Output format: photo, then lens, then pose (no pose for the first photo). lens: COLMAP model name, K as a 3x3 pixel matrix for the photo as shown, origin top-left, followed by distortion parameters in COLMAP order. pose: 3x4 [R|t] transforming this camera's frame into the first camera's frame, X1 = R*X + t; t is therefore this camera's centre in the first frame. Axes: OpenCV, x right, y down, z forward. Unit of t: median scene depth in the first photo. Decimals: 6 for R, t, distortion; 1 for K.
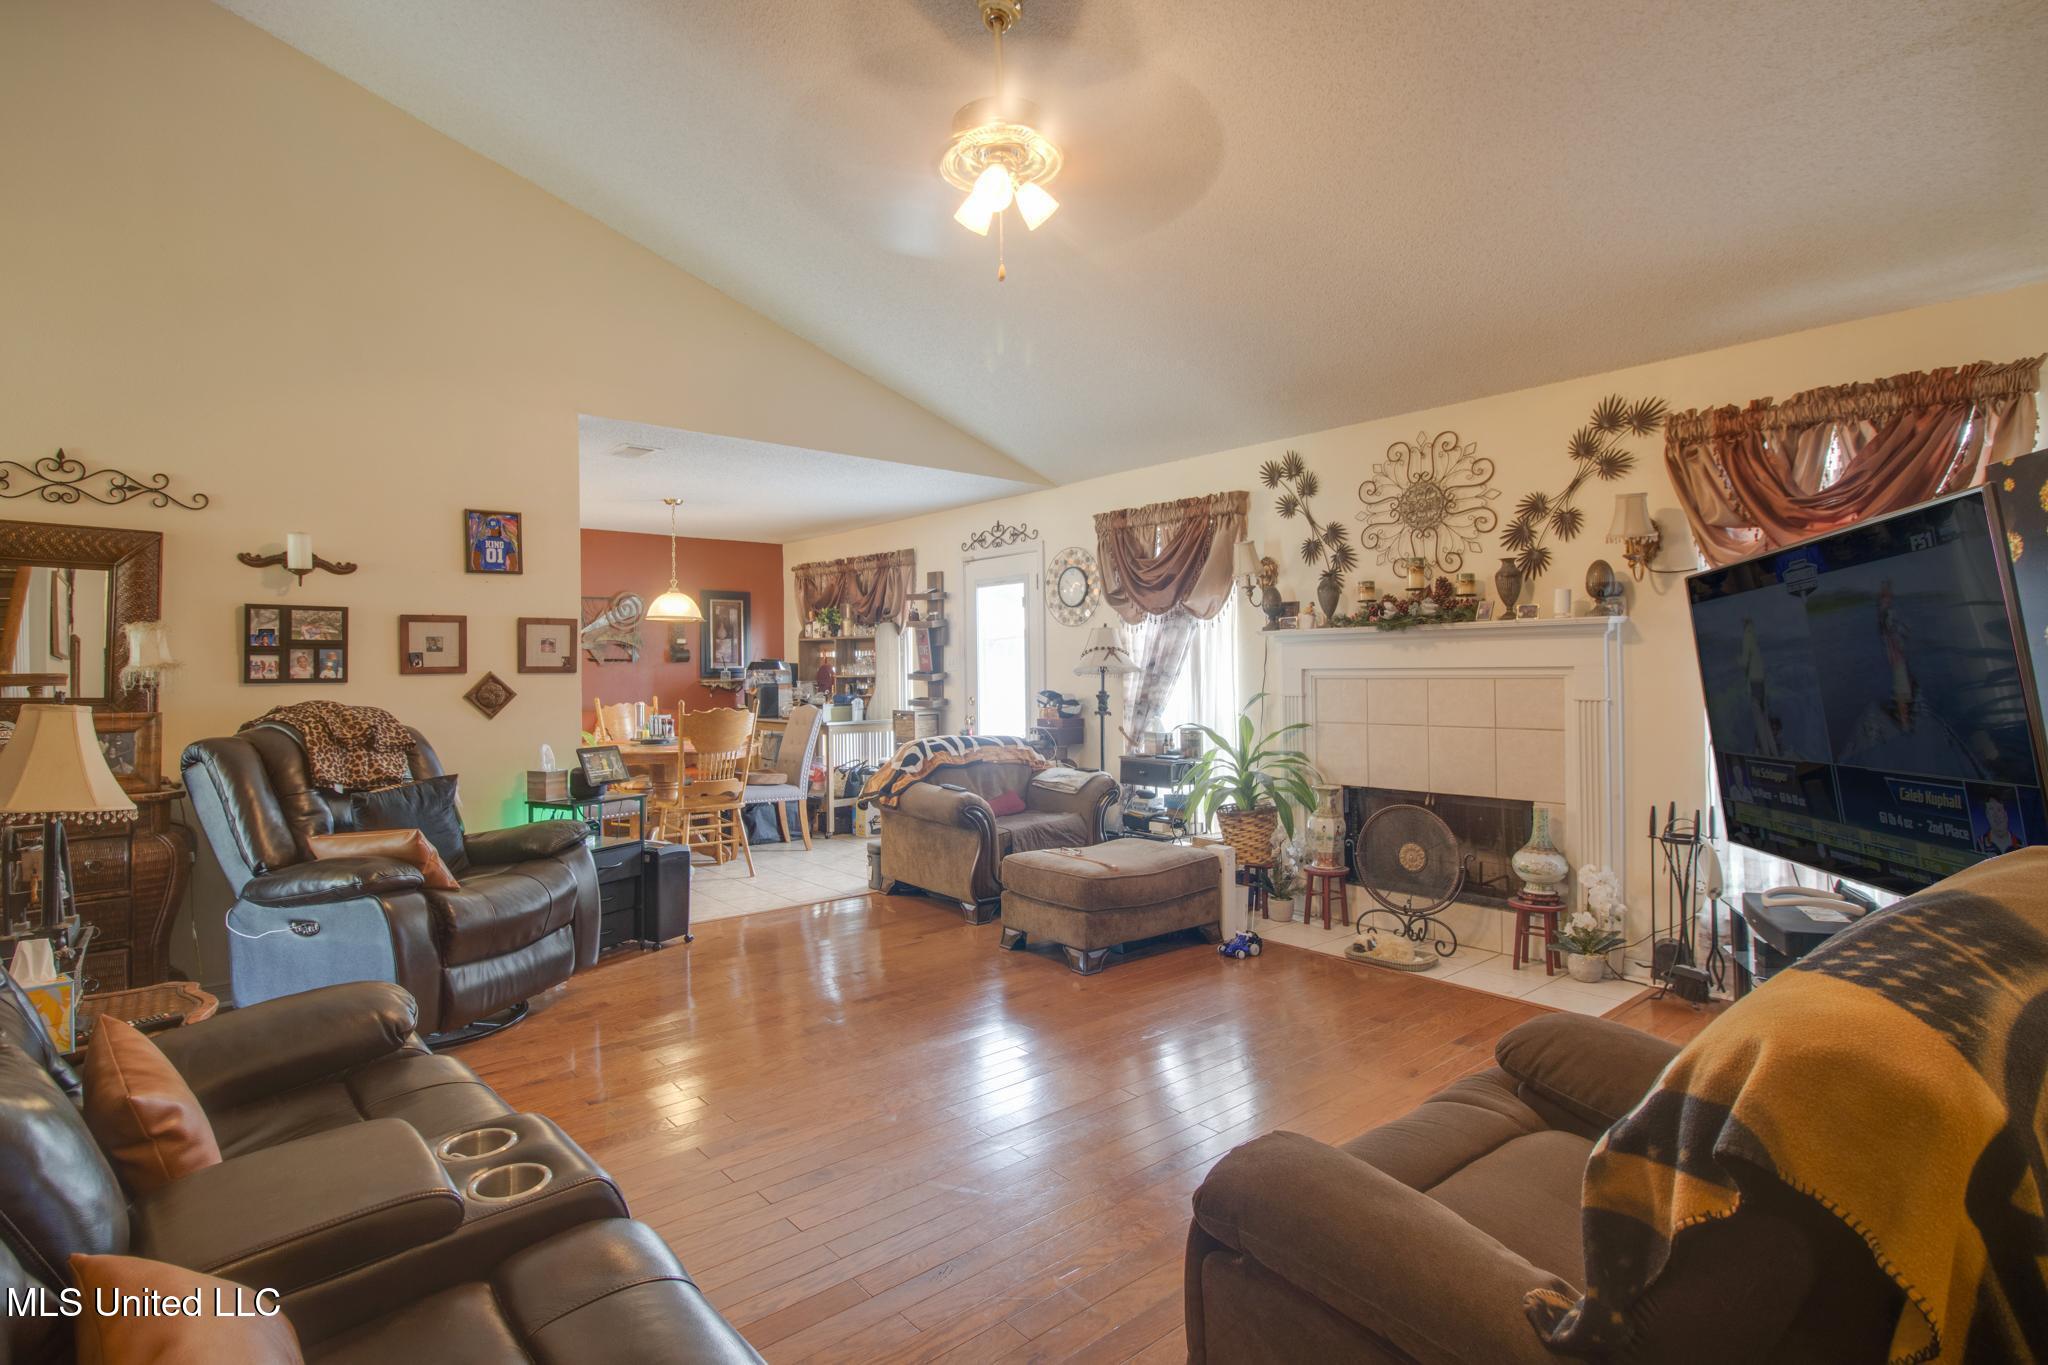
lens RADIAL K [[998.8, 0, 1008.2], [0, 998.8, 661.8], [0, 0, 1]] dist [0.008073, -0.020207]
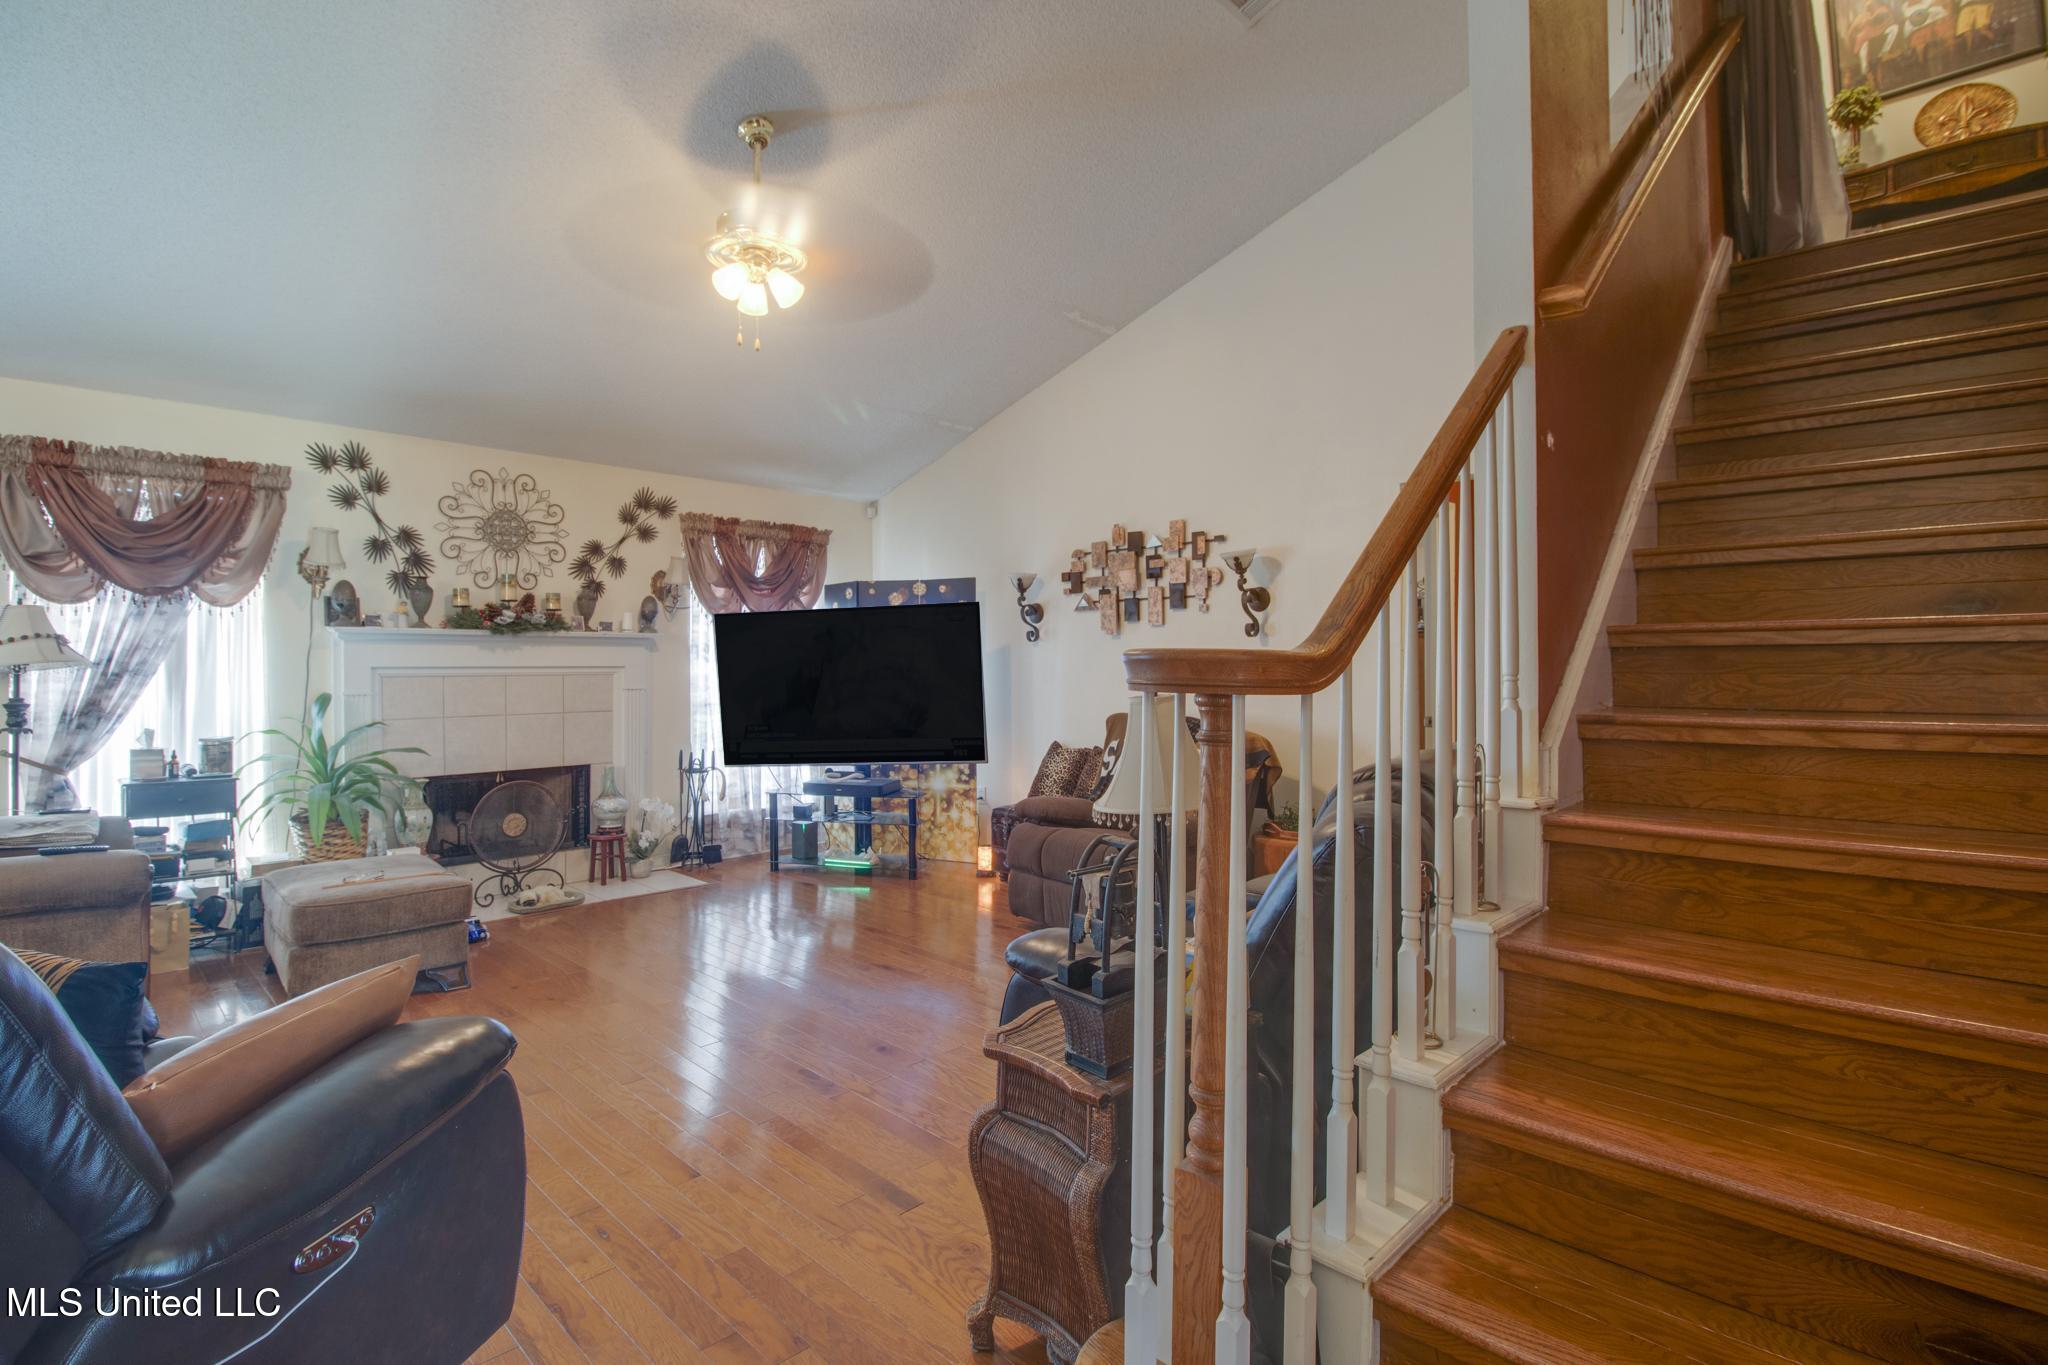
lens RADIAL K [[948.8, 0, 1010.0], [0, 948.8, 658.7], [0, 0, 1]] dist [0.003094, -0.017086]
pose [[-0.079863, 0.011428, 0.996740, -0.755804], [-0.008437, 0.999891, -0.012141, 0.004971], [-0.996770, -0.009379, -0.079758, 0.489561]]
